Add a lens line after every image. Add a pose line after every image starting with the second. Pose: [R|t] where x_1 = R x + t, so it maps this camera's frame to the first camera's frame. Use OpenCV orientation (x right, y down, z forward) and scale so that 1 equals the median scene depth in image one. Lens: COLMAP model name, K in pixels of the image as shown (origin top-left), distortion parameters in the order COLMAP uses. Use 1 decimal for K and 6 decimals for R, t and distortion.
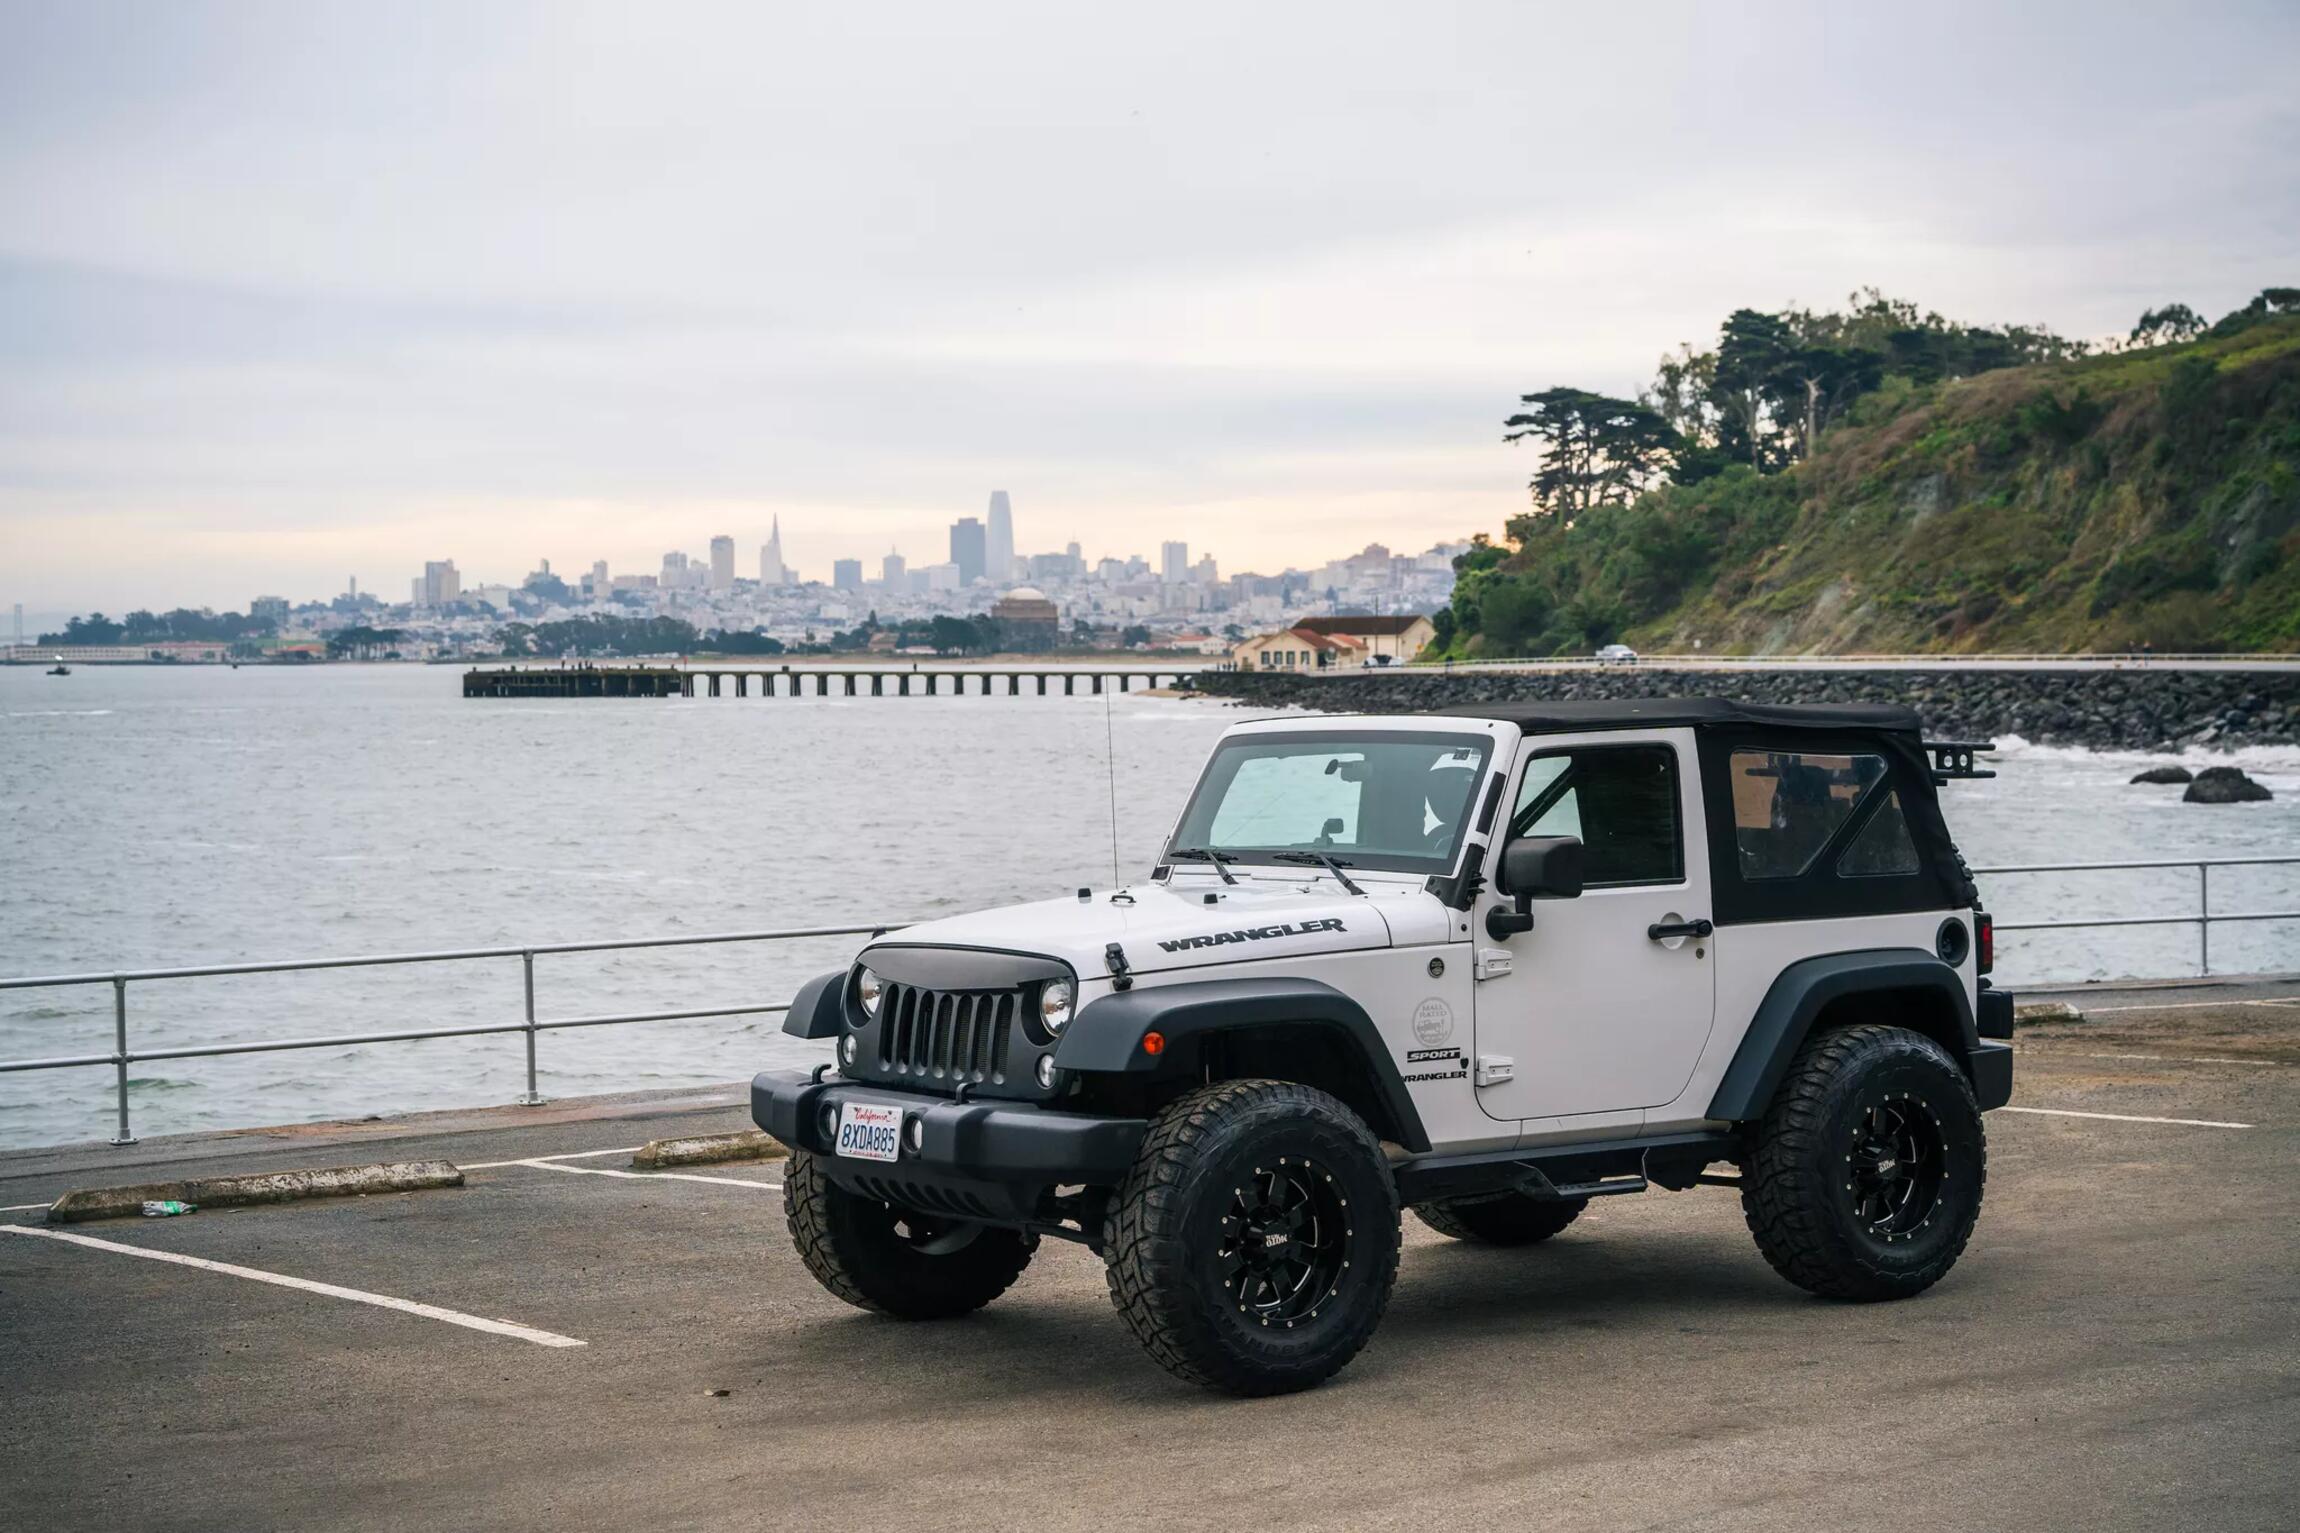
lens RADIAL K [[3629.8, 0, 1147.8], [0, 3629.8, 778.8], [0, 0, 1]] dist [-0.007189, 0.000000]
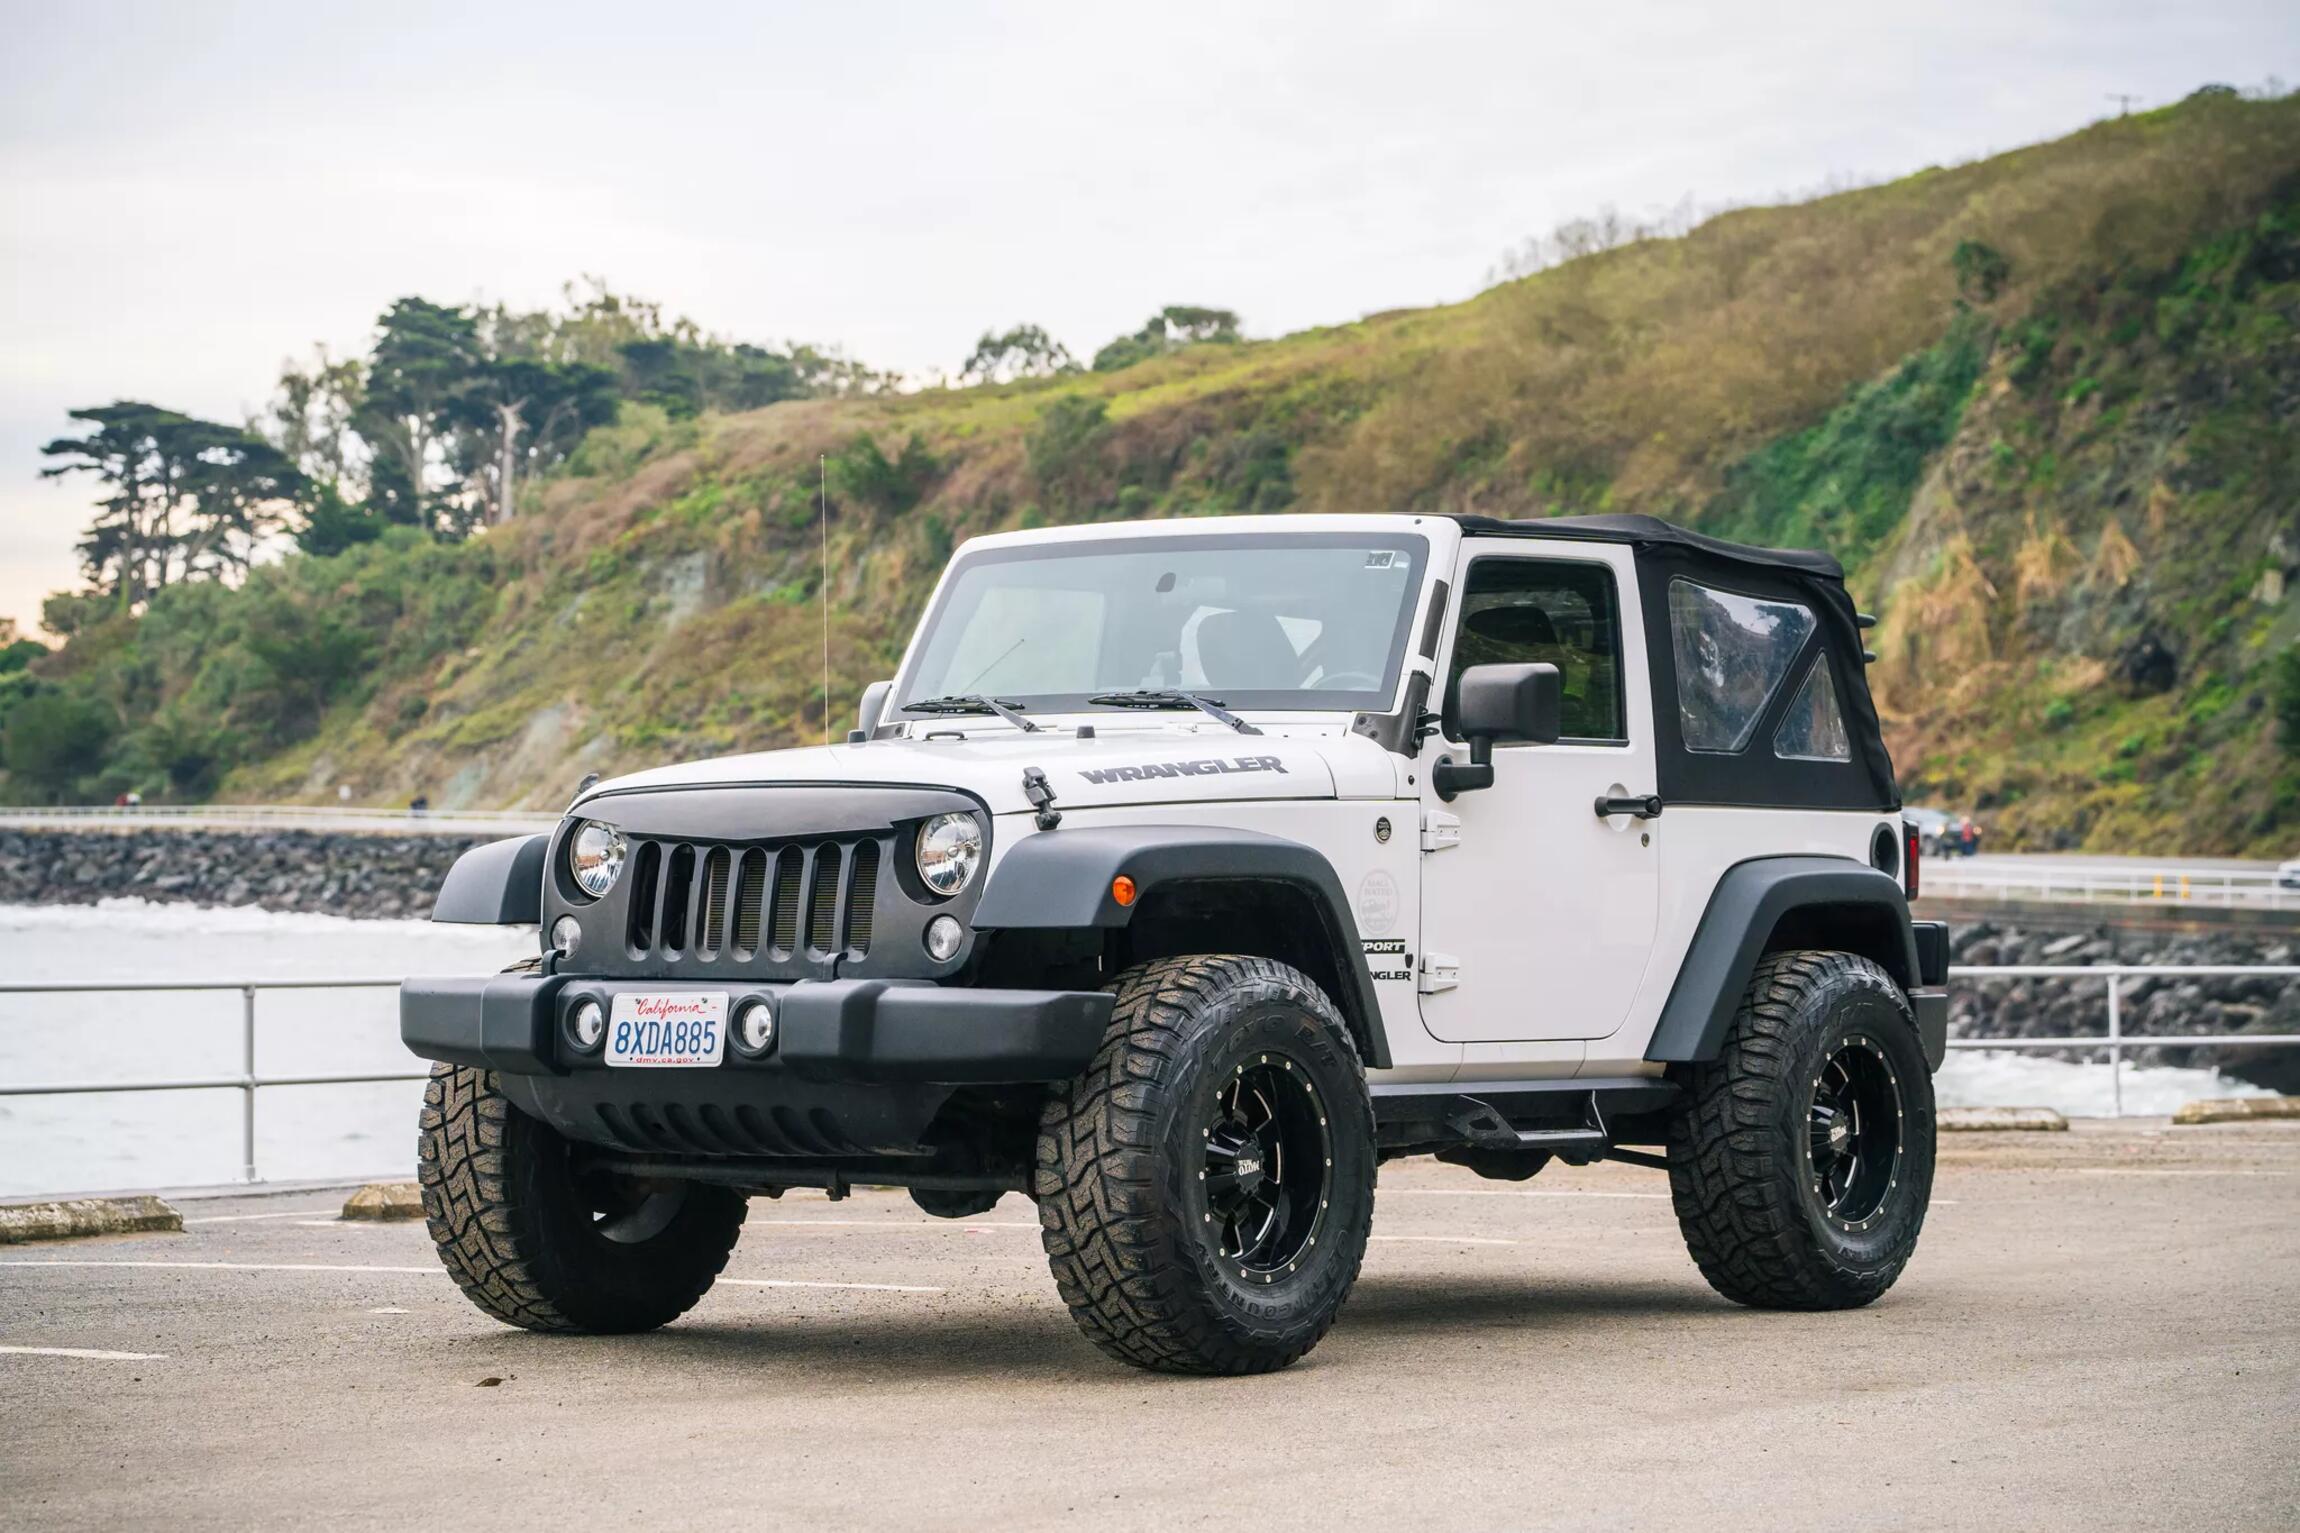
lens RADIAL K [[5513.6, 0, 1149.8], [0, 5513.6, 747.5], [0, 0, 1]] dist [-0.035972, 0.000000]
pose [[0.954520, 0.029308, 0.296704, -0.278550], [-0.015311, 0.998662, -0.049391, 0.084007], [-0.297754, 0.042602, 0.953692, -0.066882]]
